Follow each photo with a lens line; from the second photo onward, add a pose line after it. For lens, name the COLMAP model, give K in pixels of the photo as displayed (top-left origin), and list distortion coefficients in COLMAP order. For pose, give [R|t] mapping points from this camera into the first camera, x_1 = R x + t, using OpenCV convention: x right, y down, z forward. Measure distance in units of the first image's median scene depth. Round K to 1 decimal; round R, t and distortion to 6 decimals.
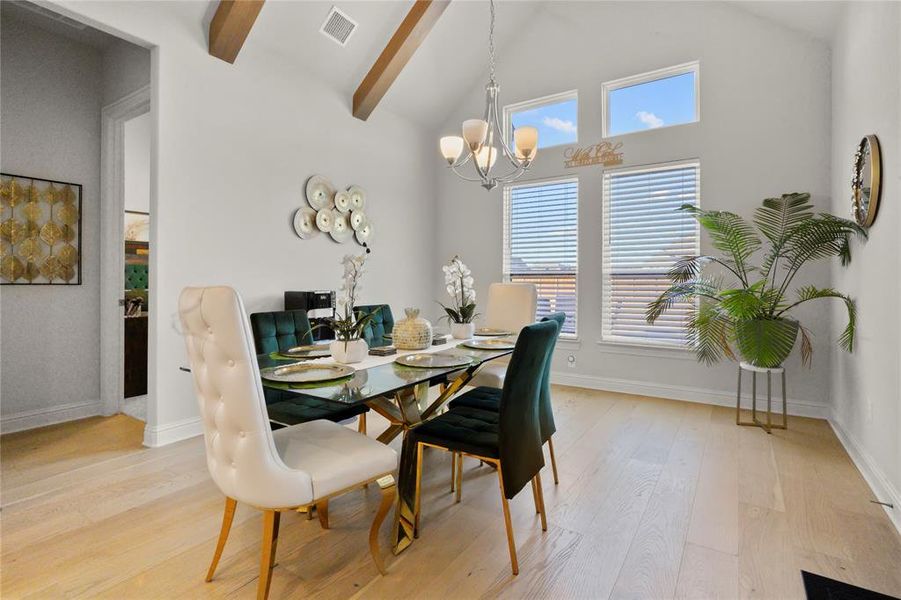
lens RADIAL K [[440.5, 0, 451.9], [0, 440.5, 293.2], [0, 0, 1]] dist [-0.002105, 0.002105]
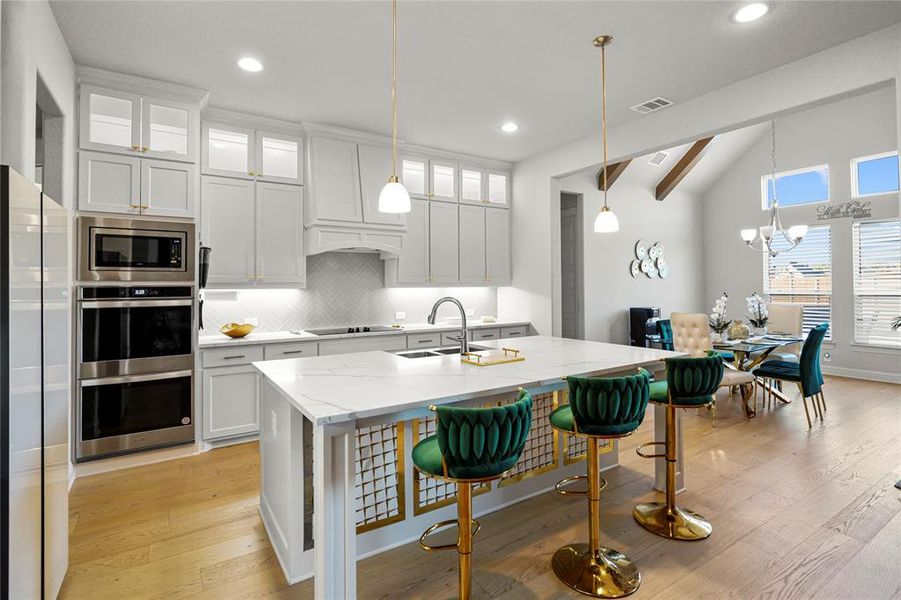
lens RADIAL K [[440.5, 0, 445.9], [0, 440.5, 284.4], [0, 0, 1]] dist [-0.002105, 0.002105]
pose [[0.912162, -0.012437, -0.409640, -0.288673], [0.002010, 0.999663, -0.025874, -0.048342], [0.409824, 0.022778, 0.911880, -0.872527]]
